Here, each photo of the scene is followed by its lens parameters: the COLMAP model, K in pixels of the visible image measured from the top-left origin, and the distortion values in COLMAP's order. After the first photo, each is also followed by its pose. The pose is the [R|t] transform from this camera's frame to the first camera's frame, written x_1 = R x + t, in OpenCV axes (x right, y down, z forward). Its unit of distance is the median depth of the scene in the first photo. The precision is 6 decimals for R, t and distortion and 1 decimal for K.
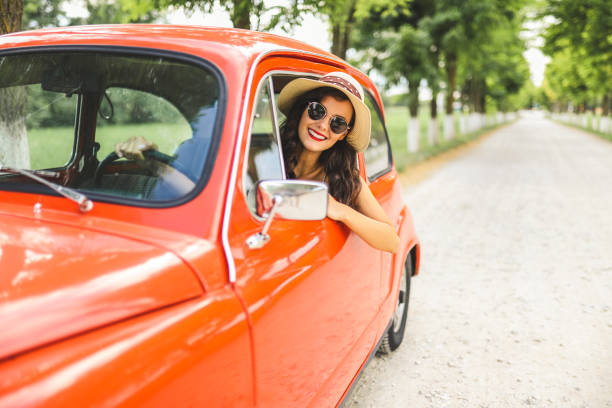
lens RADIAL K [[588.5, 0, 306.0], [0, 588.5, 204.0], [0, 0, 1]] dist [-0.017319, -0.007947]
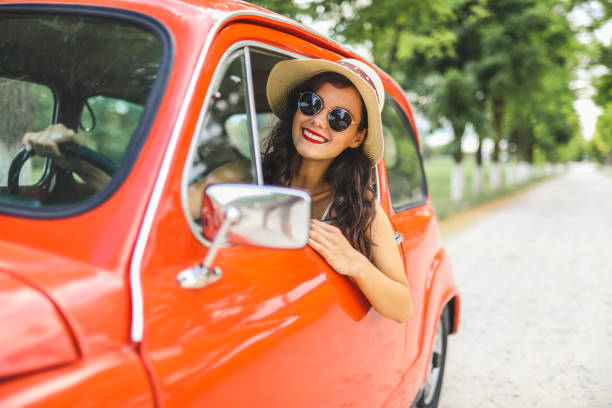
lens RADIAL K [[588.5, 0, 306.0], [0, 588.5, 204.0], [0, 0, 1]] dist [-0.017319, -0.007947]
pose [[0.996897, 0.030180, -0.072700, 0.022843], [-0.035914, 0.996235, -0.078901, 0.008400], [0.070045, 0.081268, 0.994228, 0.101274]]
